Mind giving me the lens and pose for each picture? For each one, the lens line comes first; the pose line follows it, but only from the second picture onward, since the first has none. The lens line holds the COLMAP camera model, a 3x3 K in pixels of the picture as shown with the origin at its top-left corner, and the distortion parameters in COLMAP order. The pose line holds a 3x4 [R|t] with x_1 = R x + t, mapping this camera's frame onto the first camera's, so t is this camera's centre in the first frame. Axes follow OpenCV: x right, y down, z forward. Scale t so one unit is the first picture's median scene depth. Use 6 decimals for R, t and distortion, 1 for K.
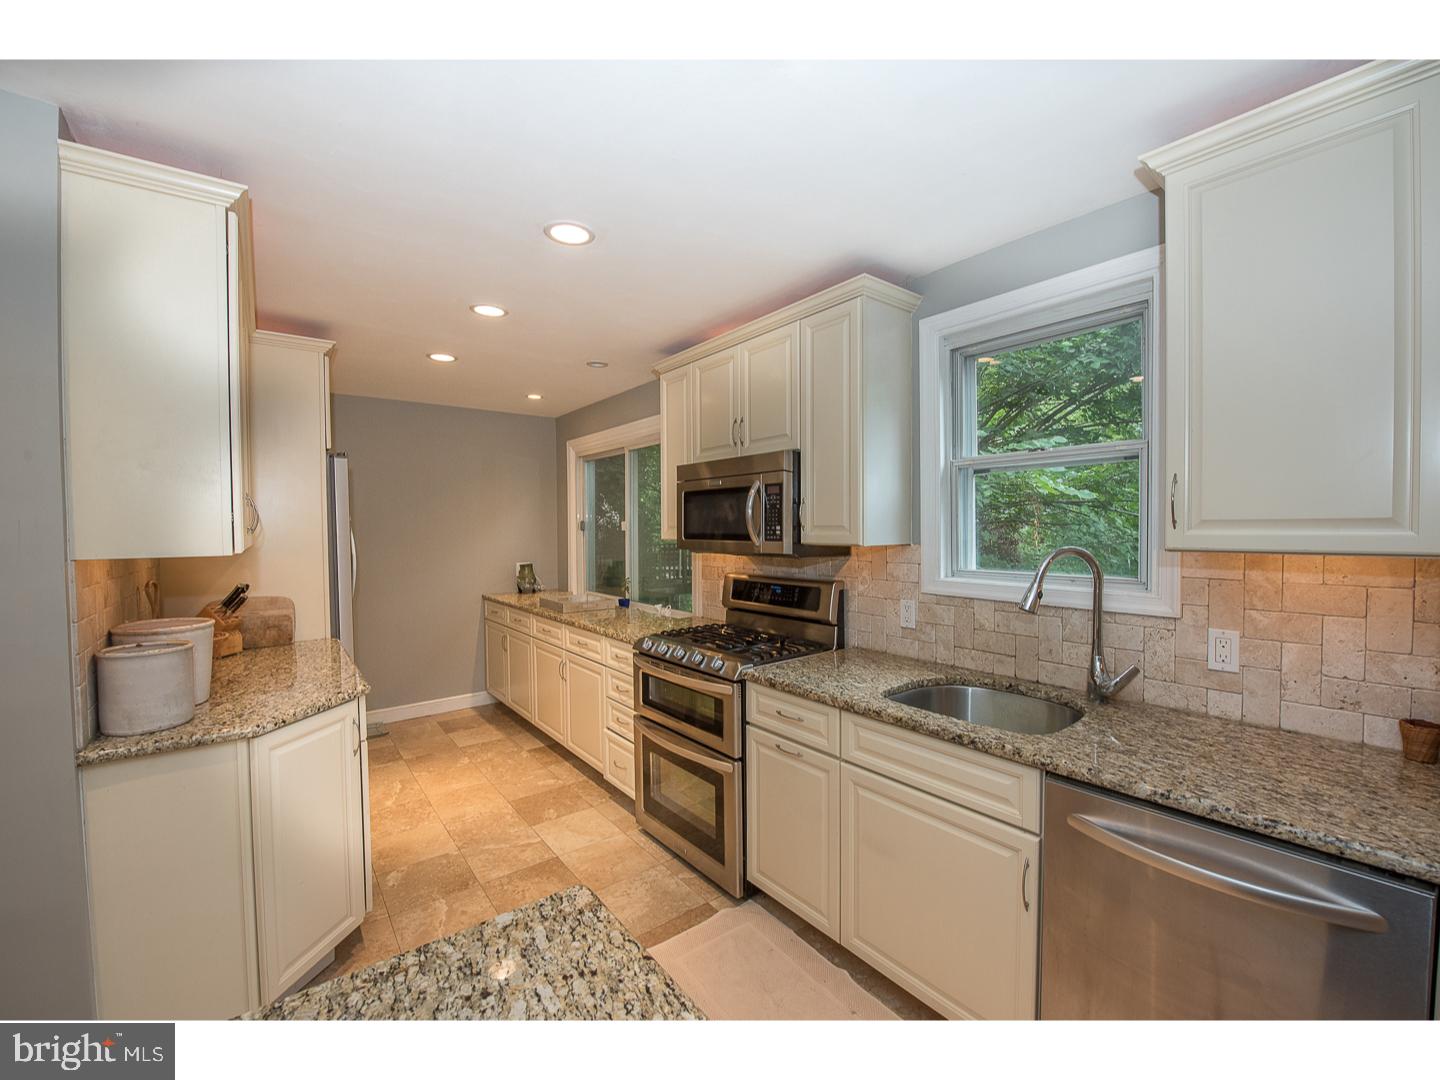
lens RADIAL K [[572.9, 0, 735.5], [0, 572.9, 540.2], [0, 0, 1]] dist [-0.016292, -0.002708]
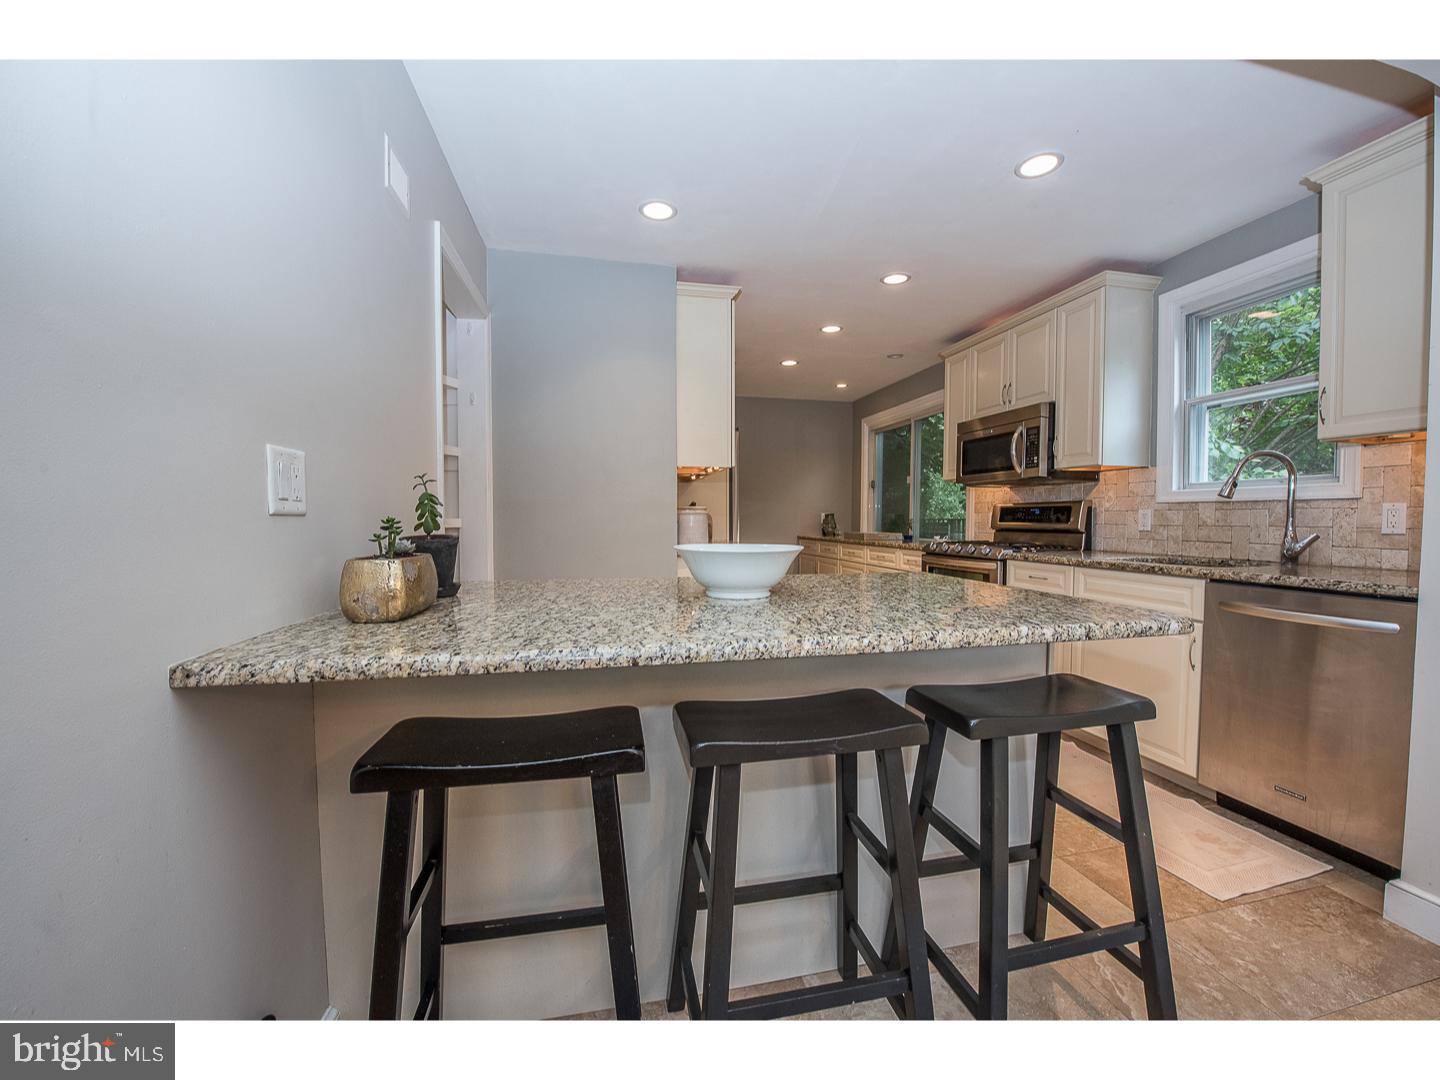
lens RADIAL K [[572.9, 0, 720.7], [0, 572.9, 537.0], [0, 0, 1]] dist [-0.016292, -0.002708]
pose [[0.891131, 0.027004, -0.452942, 0.023795], [-0.023461, 0.999634, 0.013438, 0.170519], [0.453139, -0.001349, 0.891439, -0.597858]]
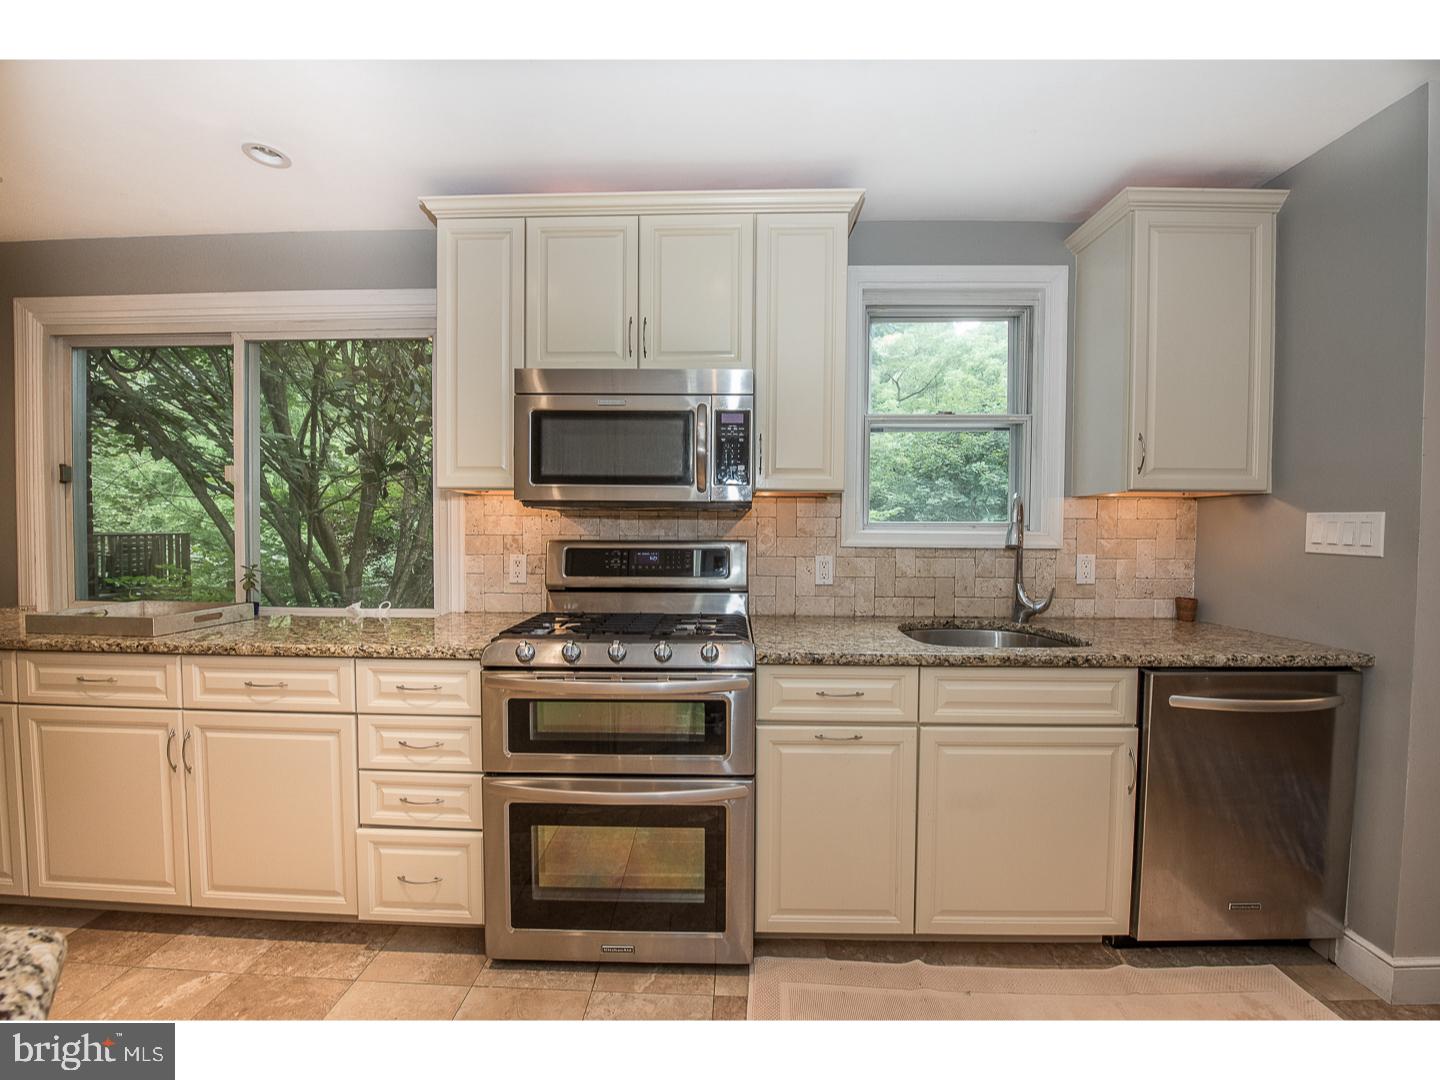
lens RADIAL K [[572.9, 0, 668.2], [0, 572.9, 541.2], [0, 0, 1]] dist [-0.016292, -0.002708]
pose [[0.662692, -0.008680, 0.748842, -0.574934], [0.007519, 0.999960, 0.004937, 0.073013], [-0.748854, 0.002358, 0.662731, 0.555017]]
